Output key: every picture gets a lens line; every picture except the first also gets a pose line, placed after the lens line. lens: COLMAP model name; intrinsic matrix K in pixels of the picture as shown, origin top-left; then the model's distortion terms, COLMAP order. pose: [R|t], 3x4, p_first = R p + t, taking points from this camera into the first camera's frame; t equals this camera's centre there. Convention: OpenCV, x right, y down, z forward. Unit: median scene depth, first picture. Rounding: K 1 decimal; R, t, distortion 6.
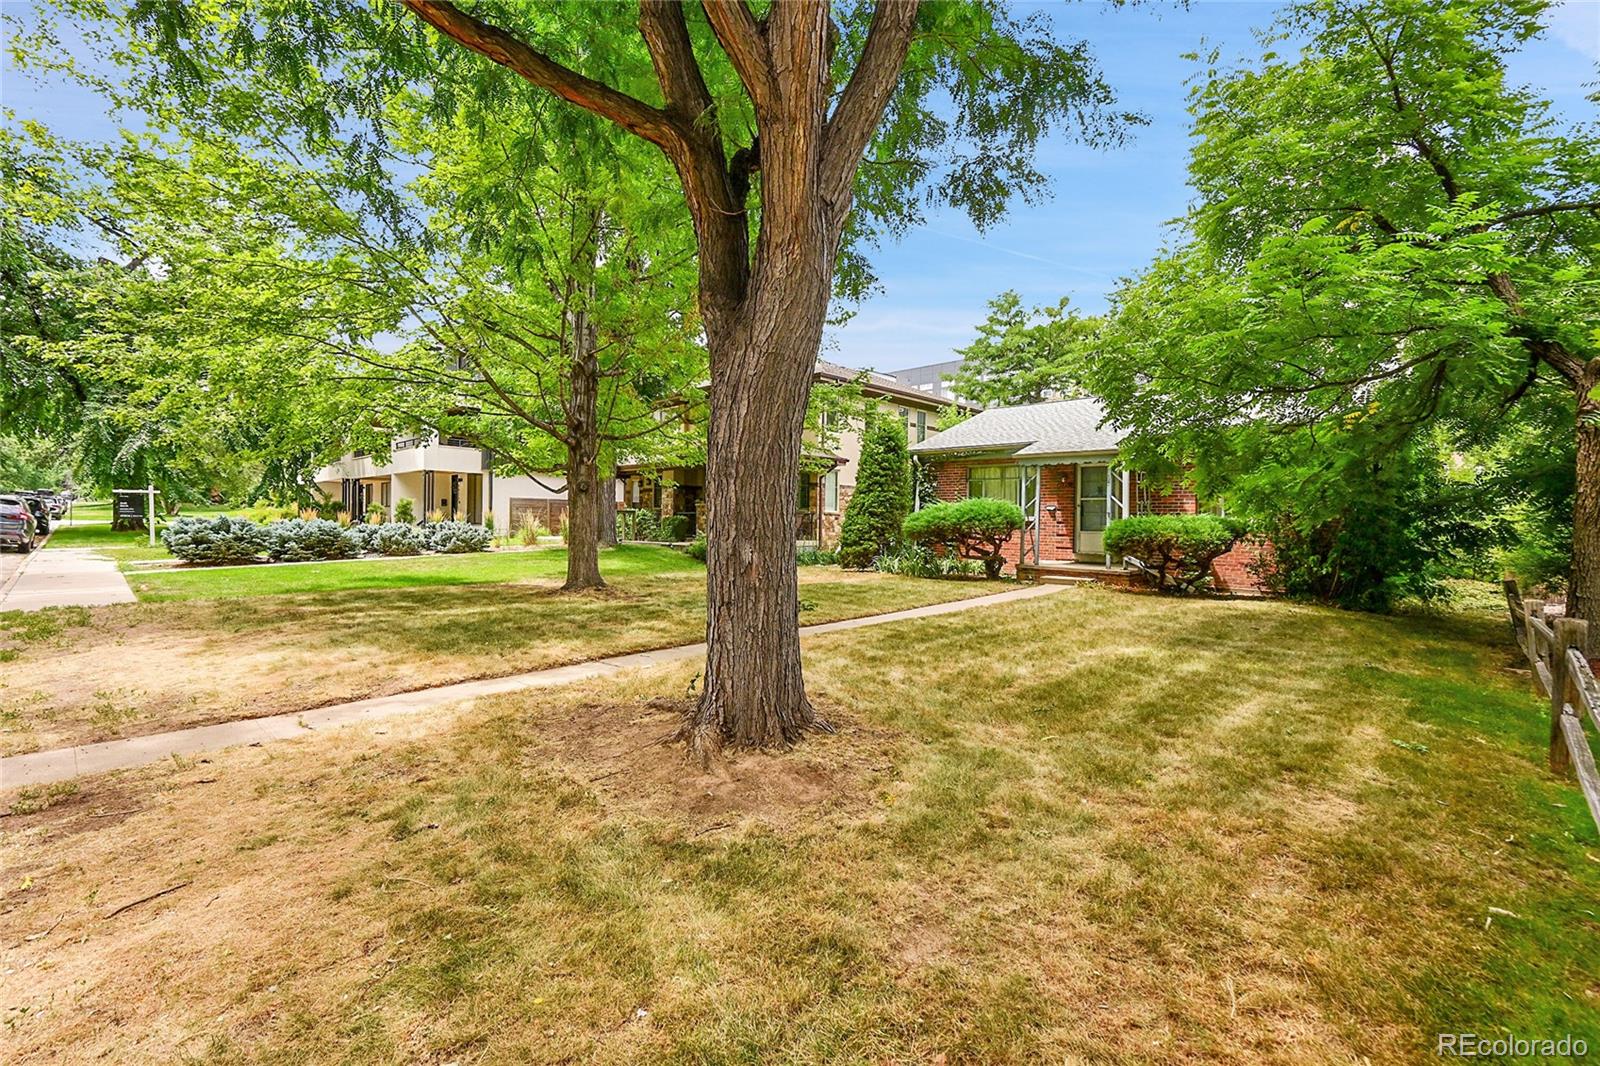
lens RADIAL K [[701.7, 0, 804.2], [0, 701.7, 533.9], [0, 0, 1]] dist [0.000715, 0.000037]
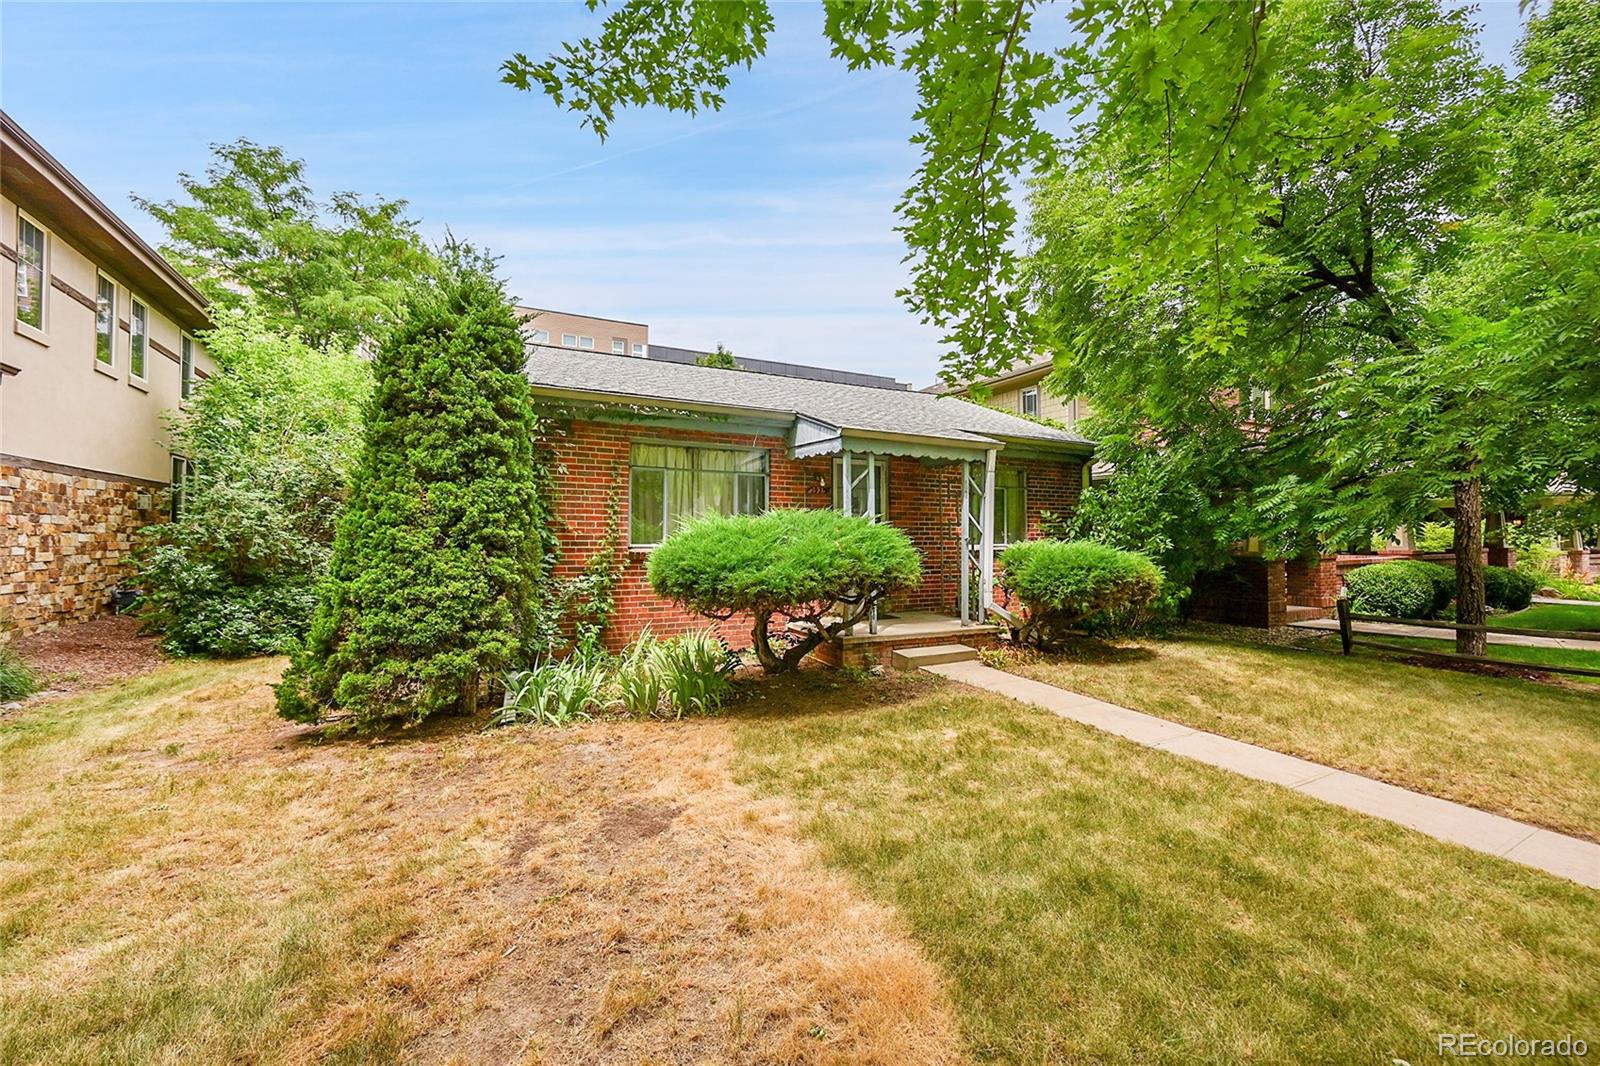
lens RADIAL K [[639.4, 0, 797.7], [0, 639.4, 523.1], [0, 0, 1]] dist [0.000172, 0.000020]
pose [[0.313407, 0.007974, 0.949585, -0.156110], [0.018350, 0.999727, -0.014451, -0.034702], [-0.949442, 0.021954, 0.313175, 0.850598]]
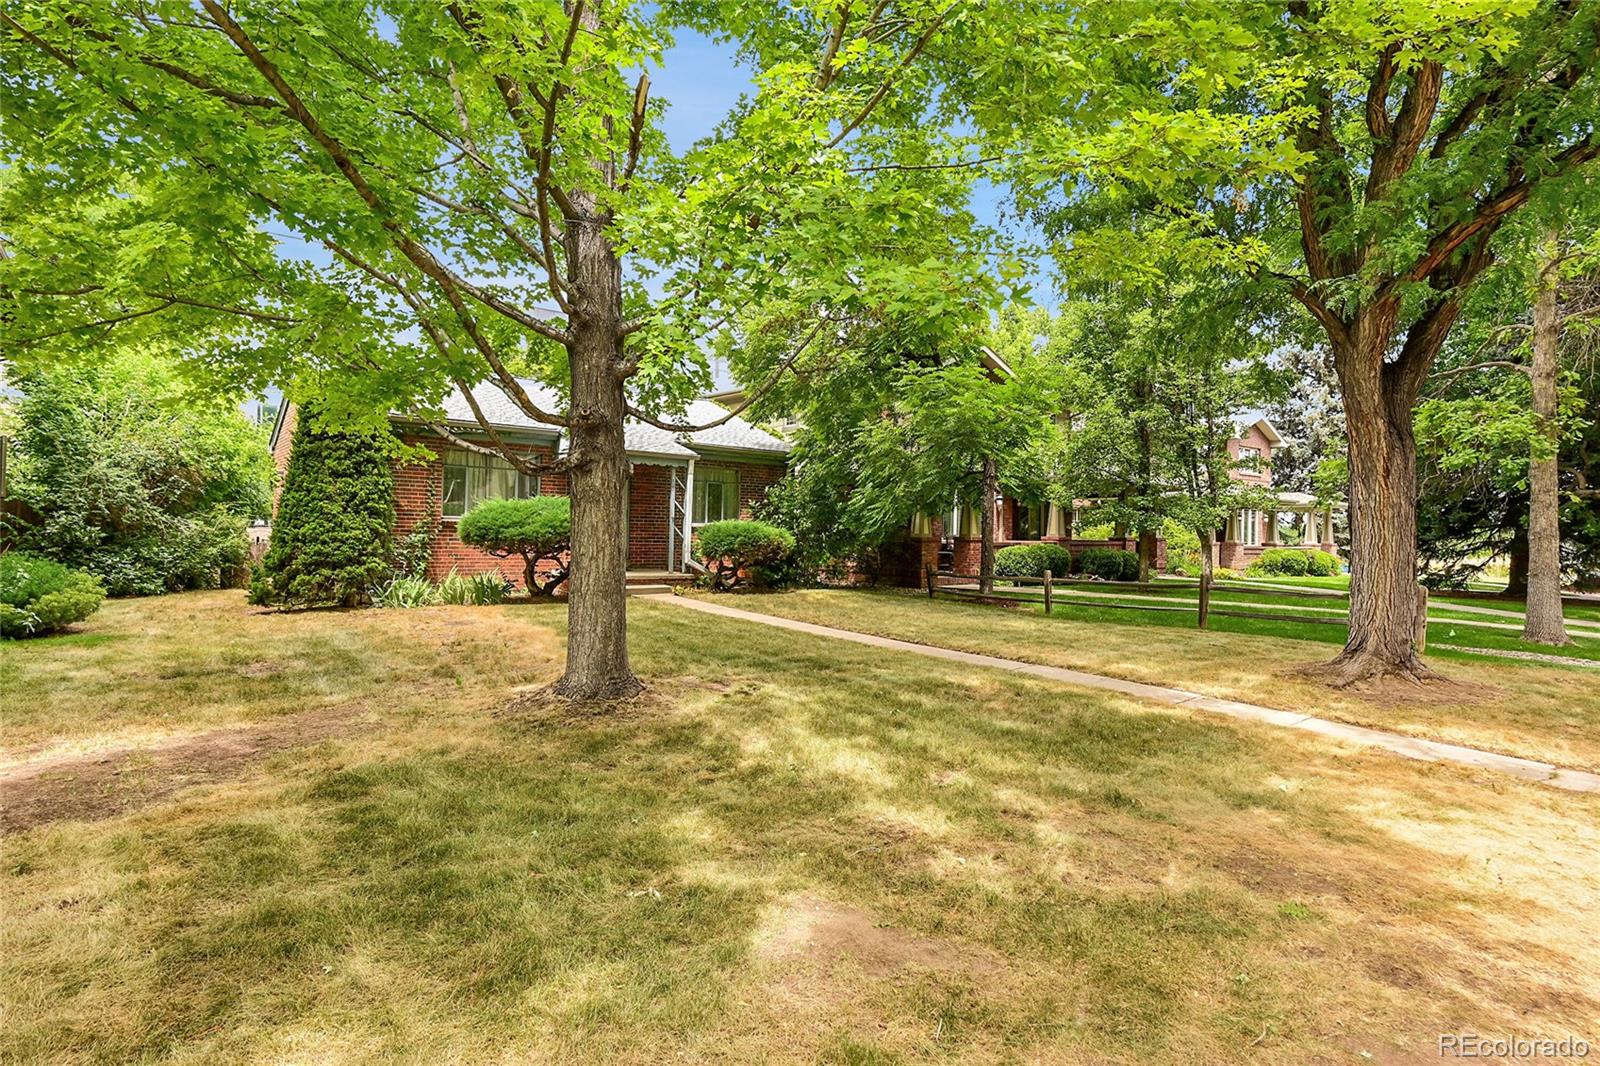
lens RADIAL K [[816.7, 0, 795.8], [0, 816.7, 526.7], [0, 0, 1]] dist [-0.003594, -0.000422]
pose [[0.119965, -0.008484, 0.992742, -0.619390], [-0.001161, 0.999962, 0.008685, -0.024388], [-0.992777, -0.002194, 0.119951, 0.606466]]
